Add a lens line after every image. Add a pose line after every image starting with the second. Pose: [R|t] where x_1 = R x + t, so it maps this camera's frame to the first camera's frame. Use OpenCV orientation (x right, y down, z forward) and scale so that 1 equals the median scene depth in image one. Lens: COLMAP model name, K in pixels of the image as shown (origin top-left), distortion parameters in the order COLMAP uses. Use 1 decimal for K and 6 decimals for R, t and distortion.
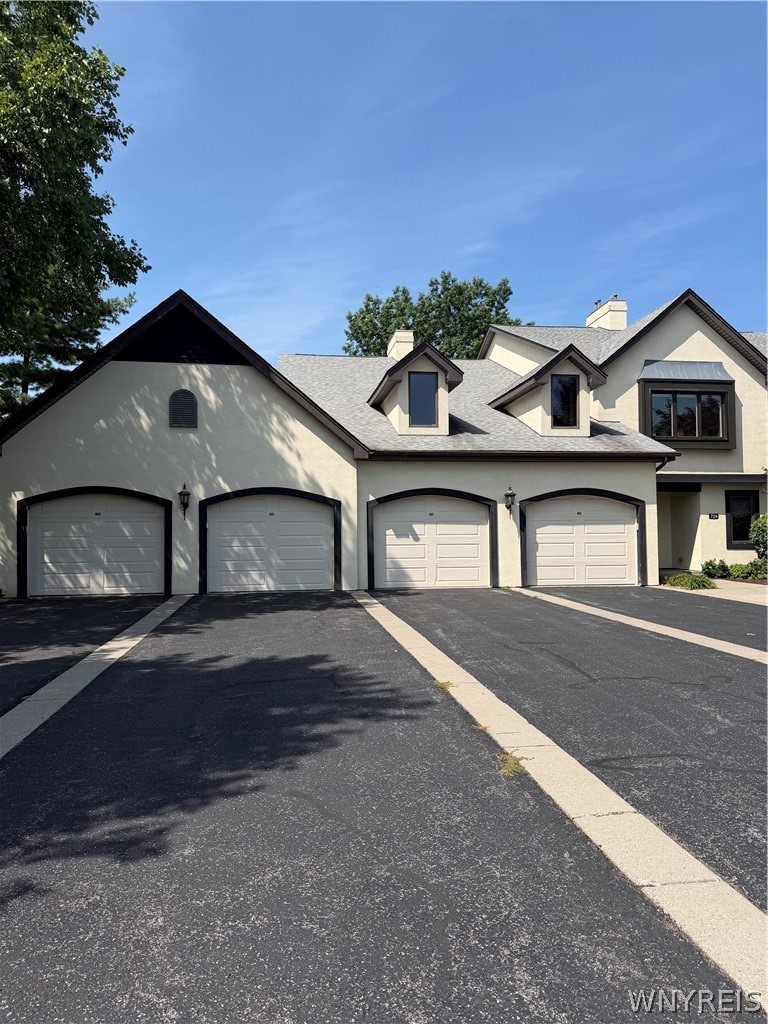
lens RADIAL K [[722.6, 0, 384.0], [0, 722.6, 512.0], [0, 0, 1]] dist [-0.000437, 0.000526]
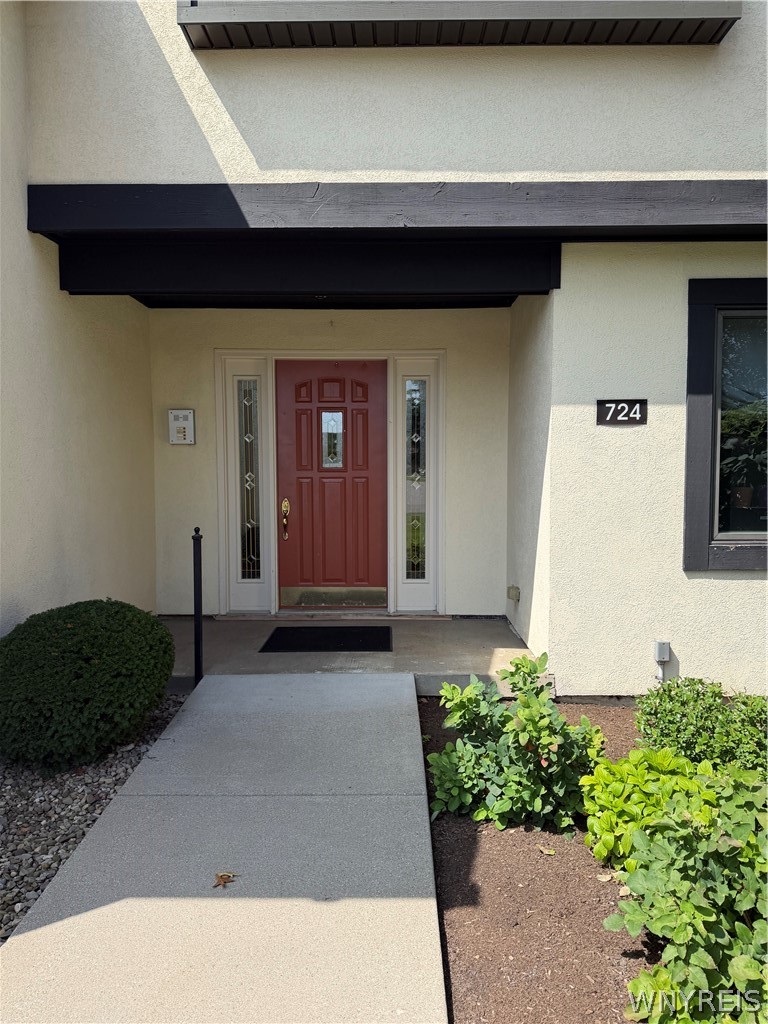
lens RADIAL K [[722.6, 0, 384.0], [0, 722.6, 512.0], [0, 0, 1]] dist [-0.000437, 0.000526]
pose [[0.998900, 0.002600, 0.046821, 0.387587], [-0.007239, 0.995044, 0.099175, 0.012835], [-0.046331, -0.099405, 0.993968, 0.819117]]
